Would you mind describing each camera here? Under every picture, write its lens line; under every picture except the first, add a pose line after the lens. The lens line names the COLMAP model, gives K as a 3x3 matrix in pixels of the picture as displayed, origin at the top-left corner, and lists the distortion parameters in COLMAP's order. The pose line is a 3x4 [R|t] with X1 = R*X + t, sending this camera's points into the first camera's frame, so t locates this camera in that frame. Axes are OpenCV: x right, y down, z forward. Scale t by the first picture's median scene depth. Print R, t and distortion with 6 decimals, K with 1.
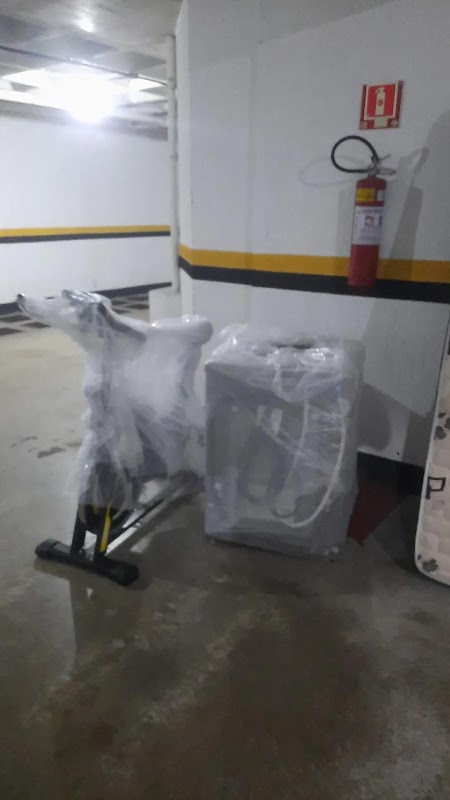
lens RADIAL K [[540.4, 0, 225.0], [0, 540.4, 400.0], [0, 0, 1]] dist [-0.000342, -0.000609]
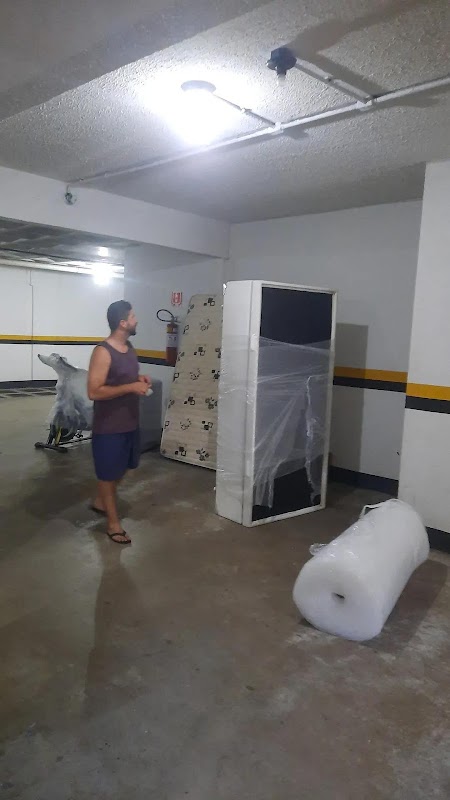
lens RADIAL K [[540.4, 0, 225.0], [0, 540.4, 400.0], [0, 0, 1]] dist [-0.000342, -0.000609]
pose [[0.996503, 0.060029, -0.058117, 0.784119], [-0.069933, 0.979867, -0.187001, 0.503833], [0.045722, 0.190411, 0.980639, -1.748503]]
